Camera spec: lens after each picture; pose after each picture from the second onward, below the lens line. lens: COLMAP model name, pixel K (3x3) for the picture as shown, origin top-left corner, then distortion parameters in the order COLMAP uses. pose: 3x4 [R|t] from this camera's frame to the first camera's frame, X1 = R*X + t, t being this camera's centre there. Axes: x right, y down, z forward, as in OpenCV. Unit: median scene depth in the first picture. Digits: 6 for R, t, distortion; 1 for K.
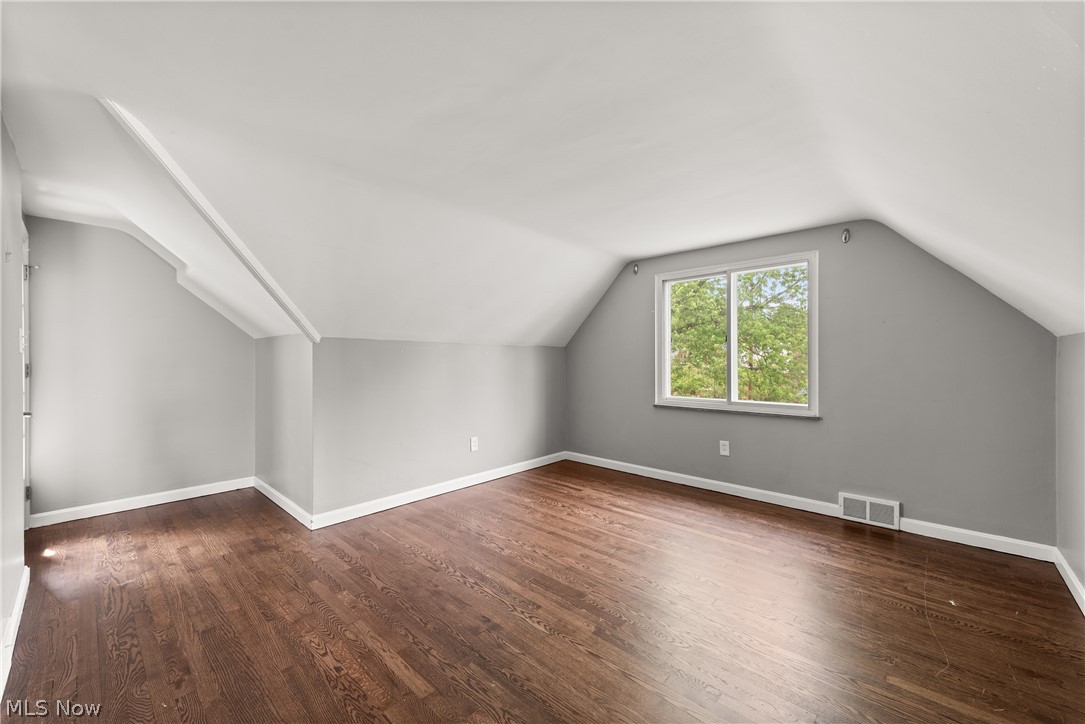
lens RADIAL K [[419.8, 0, 557.2], [0, 419.8, 359.3], [0, 0, 1]] dist [0.000835, -0.000013]
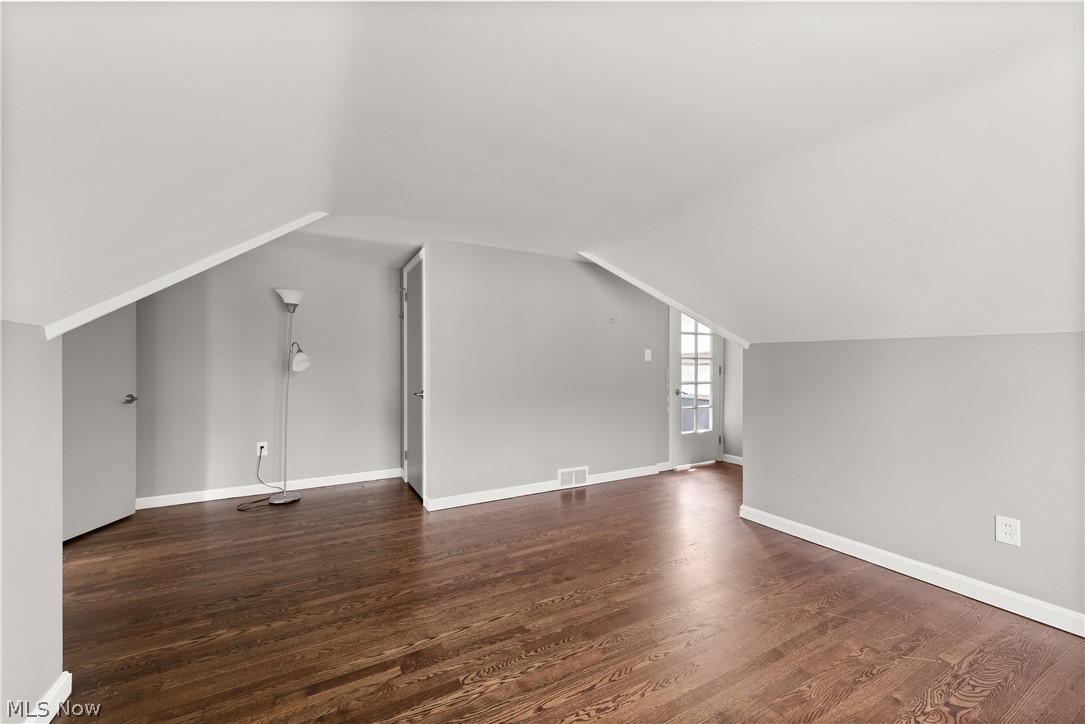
lens RADIAL K [[423.5, 0, 536.6], [0, 423.5, 358.3], [0, 0, 1]] dist [0.003487, -0.000031]
pose [[-0.331052, -0.008535, -0.943574, 0.899393], [-0.002759, 0.999964, -0.008076, -0.008795], [0.943609, -0.000070, -0.331063, 1.151900]]
